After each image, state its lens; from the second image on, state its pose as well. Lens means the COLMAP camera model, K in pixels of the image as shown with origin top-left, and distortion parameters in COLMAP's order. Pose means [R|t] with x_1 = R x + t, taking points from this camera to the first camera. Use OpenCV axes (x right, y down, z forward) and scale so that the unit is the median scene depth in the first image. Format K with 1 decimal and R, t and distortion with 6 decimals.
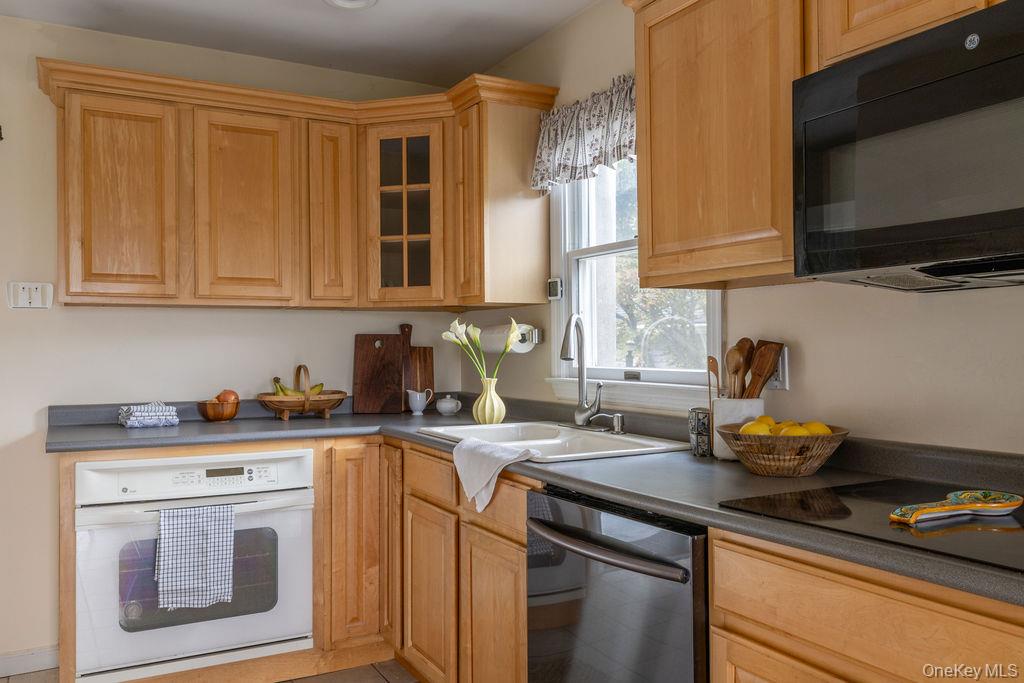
lens RADIAL K [[814.0, 0, 512.0], [0, 814.0, 341.5], [0, 0, 1]] dist [-0.002981, -0.003413]
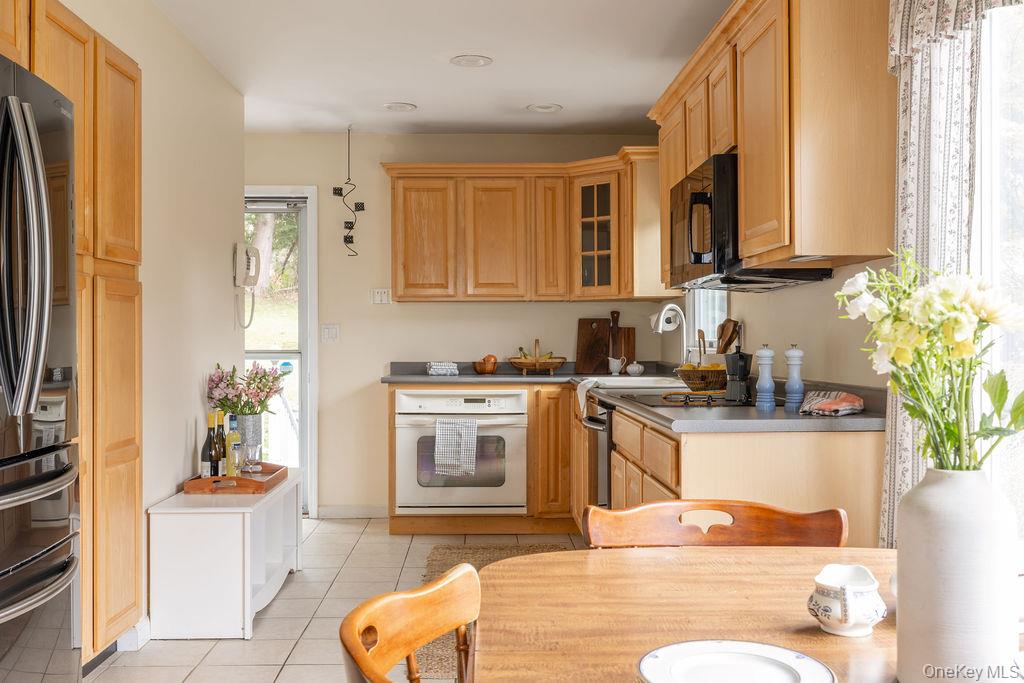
lens RADIAL K [[1017.0, 0, 512.0], [0, 1017.0, 341.5], [0, 0, 1]] dist [0.009921, 0.000545]
pose [[0.890962, 0.005094, -0.454049, 0.598471], [0.000331, 0.999930, 0.011868, 0.012051], [0.454078, -0.010724, 0.890898, -0.747086]]
